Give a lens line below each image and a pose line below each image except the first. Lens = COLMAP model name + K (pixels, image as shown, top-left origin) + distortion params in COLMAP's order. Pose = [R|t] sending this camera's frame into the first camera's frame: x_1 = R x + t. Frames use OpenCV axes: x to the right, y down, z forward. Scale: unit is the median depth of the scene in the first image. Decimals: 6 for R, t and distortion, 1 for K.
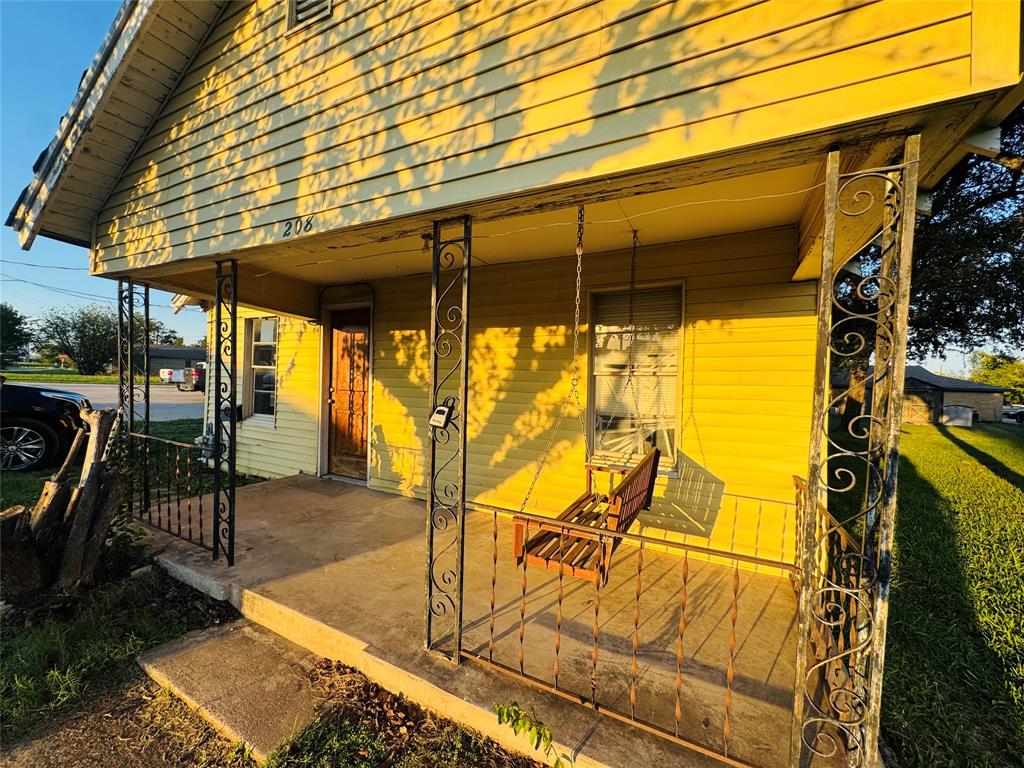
lens RADIAL K [[410.9, 0, 512.3], [0, 410.9, 383.1], [0, 0, 1]] dist [-0.002118, 0.000289]
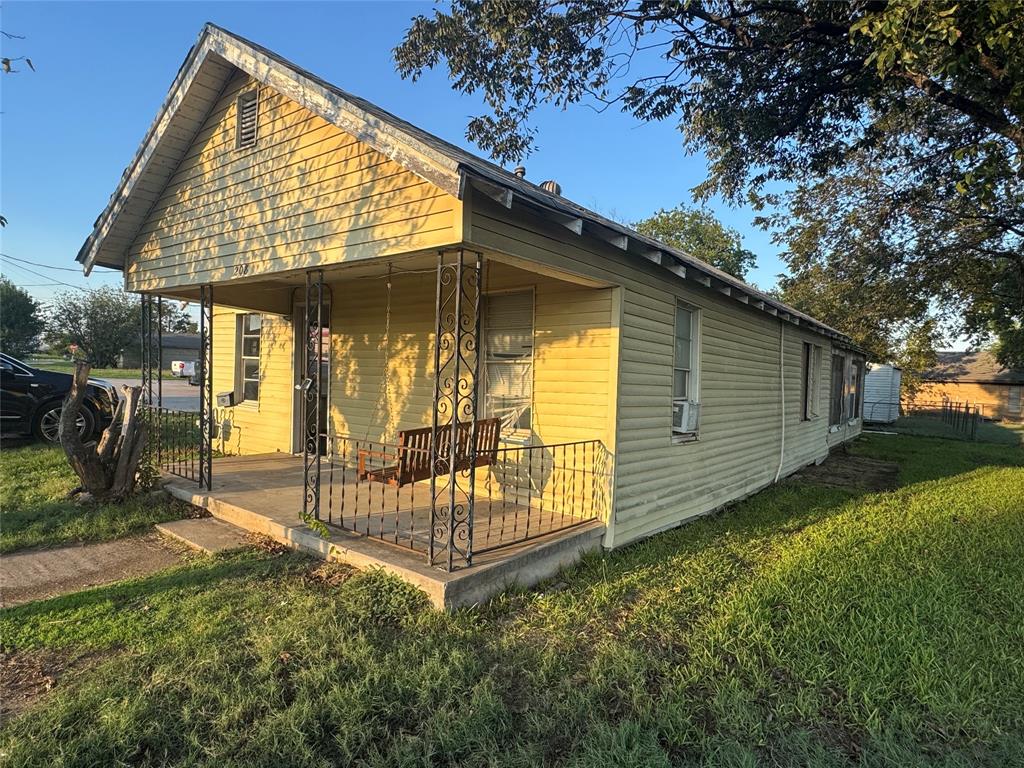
lens RADIAL K [[587.7, 0, 512.0], [0, 587.7, 384.0], [0, 0, 1]] dist [-0.003568, -0.000817]
pose [[0.982901, 0.004226, -0.184085, 0.464021], [-0.003173, 0.999977, 0.006013, 0.025202], [0.184106, -0.005326, 0.982892, -0.525619]]
